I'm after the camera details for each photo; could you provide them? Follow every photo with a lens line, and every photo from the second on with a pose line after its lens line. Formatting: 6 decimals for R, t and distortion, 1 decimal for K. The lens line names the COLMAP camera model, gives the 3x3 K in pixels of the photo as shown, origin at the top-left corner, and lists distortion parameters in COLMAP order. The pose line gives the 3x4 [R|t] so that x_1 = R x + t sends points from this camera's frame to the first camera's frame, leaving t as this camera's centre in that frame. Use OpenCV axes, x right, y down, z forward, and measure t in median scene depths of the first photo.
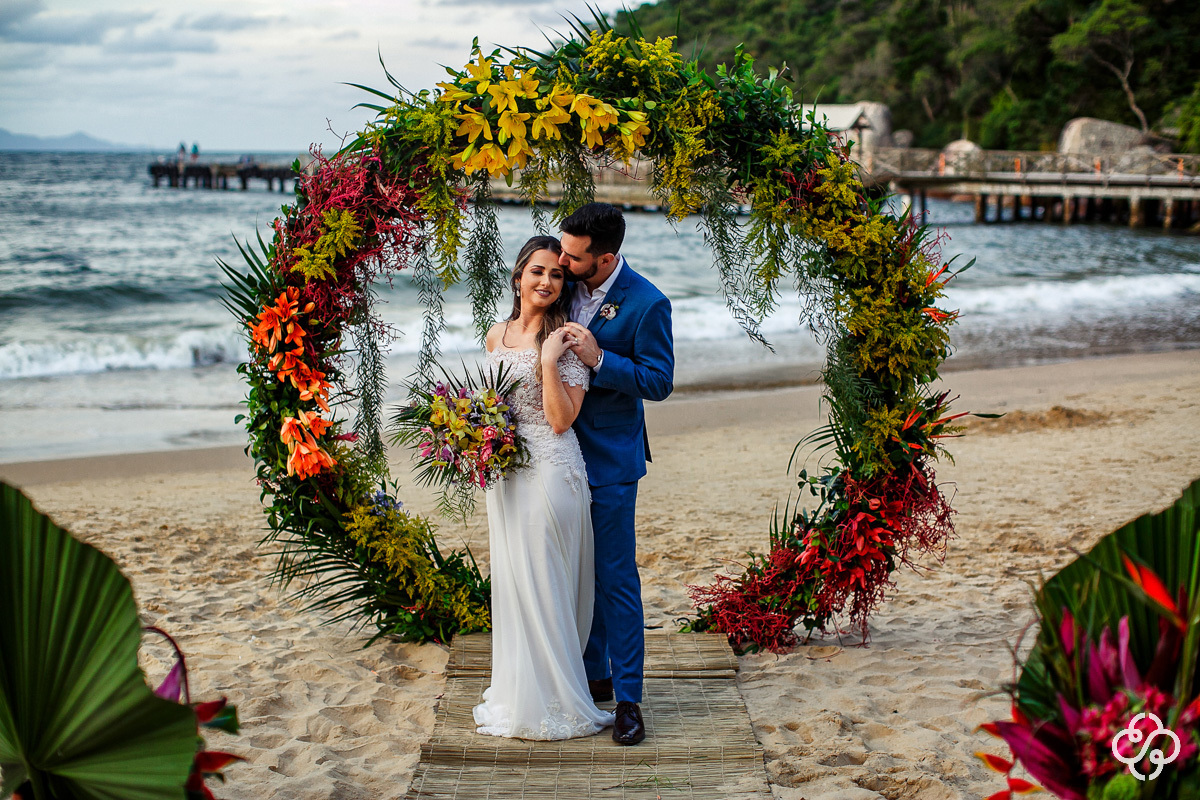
lens RADIAL K [[1737.0, 0, 600.0], [0, 1737.0, 400.0], [0, 0, 1]] dist [-0.220362, 0.618196]
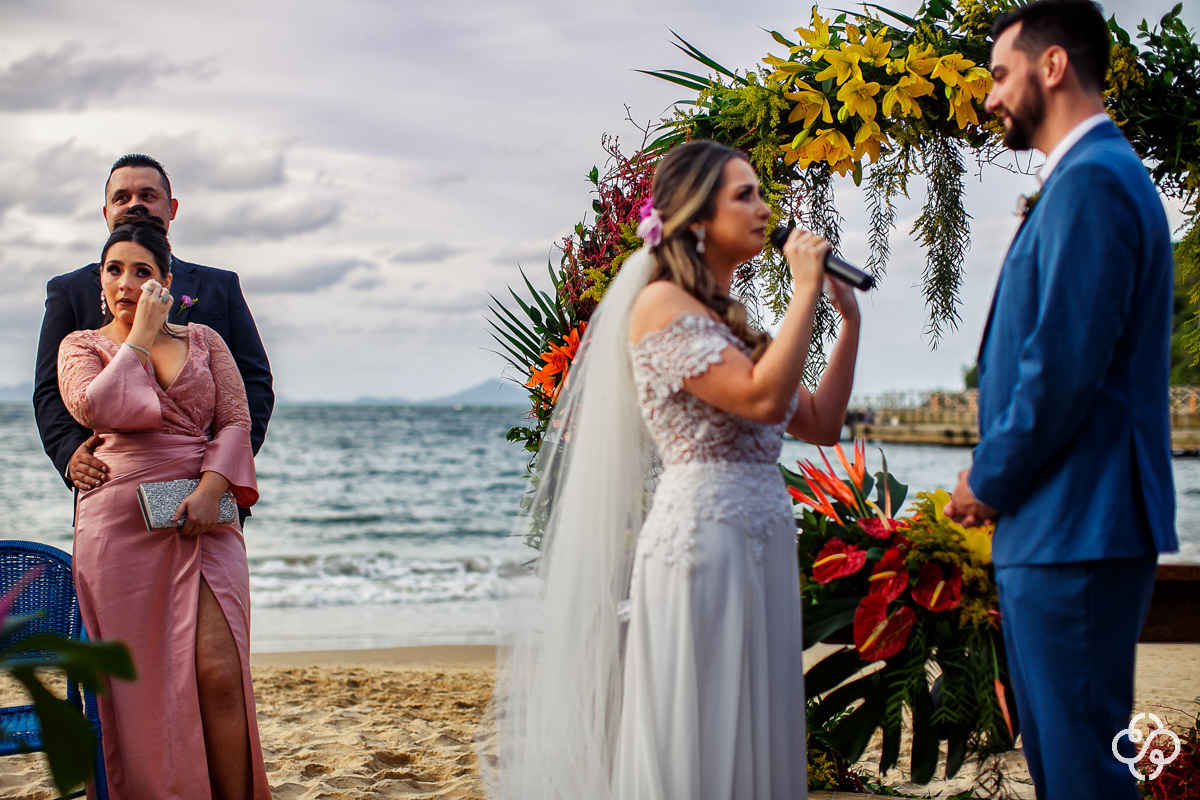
lens RADIAL K [[1737.0, 0, 600.0], [0, 1737.0, 400.0], [0, 0, 1]] dist [-0.220362, 0.618196]
pose [[0.954450, -0.008149, -0.298260, 0.064742], [-0.043025, 0.985421, -0.164606, 0.099210], [0.295253, 0.169941, 0.940184, 0.259612]]
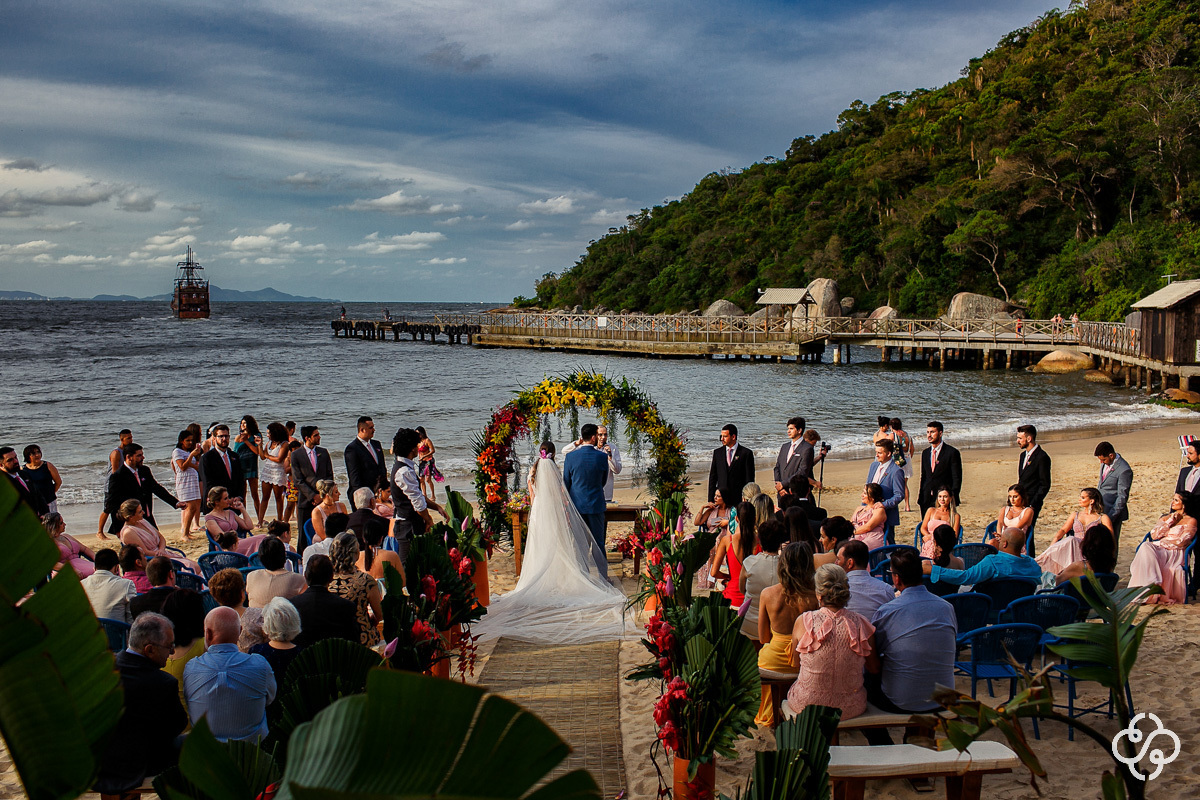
lens RADIAL K [[1312.8, 0, 558.2], [0, 1312.8, 400.8], [0, 0, 1]] dist [-0.087885, 0.123438]
pose [[0.997625, 0.000924, -0.068869, 0.130179], [-0.005246, 0.998025, -0.062606, 0.007056], [0.068675, 0.062818, 0.995659, -1.542773]]
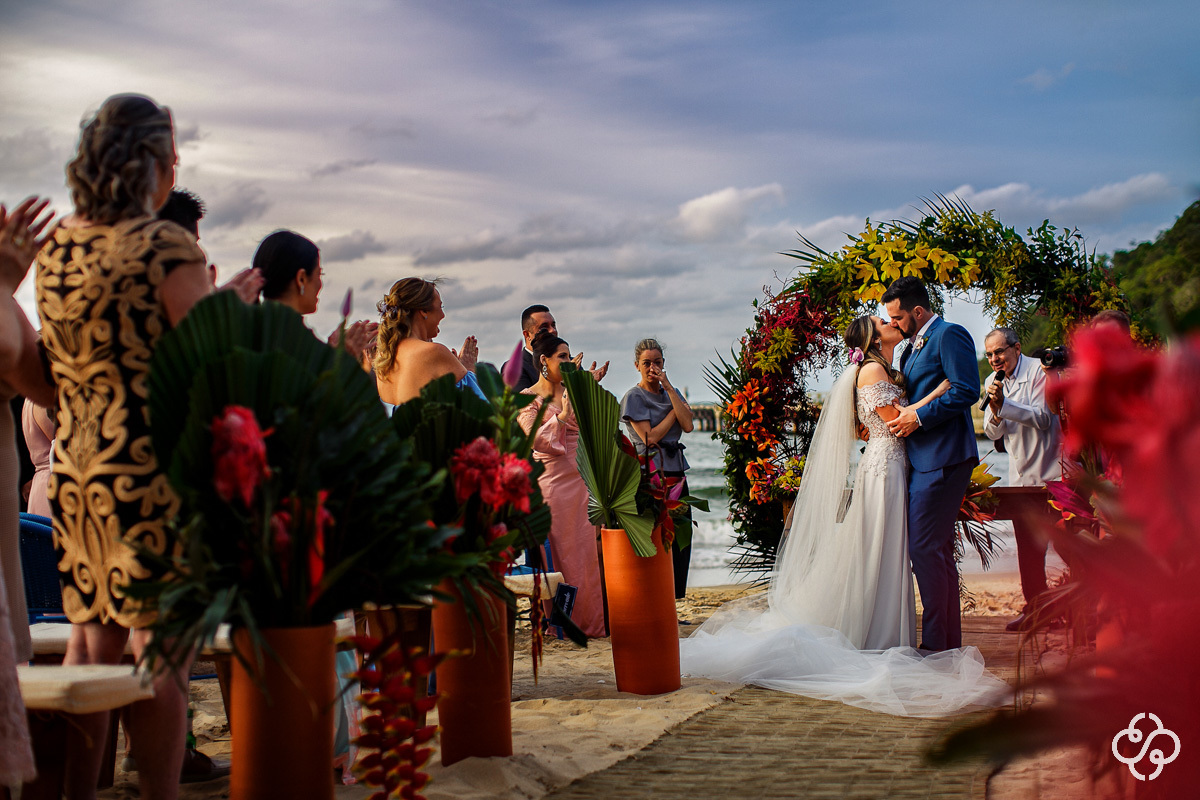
lens RADIAL K [[1737.0, 0, 600.0], [0, 1737.0, 400.0], [0, 0, 1]] dist [-0.220362, 0.618196]
pose [[0.957628, -0.023300, -0.287063, 0.137968], [-0.020471, 0.988695, -0.148539, 0.188151], [0.287279, 0.148122, 0.946325, -0.519291]]
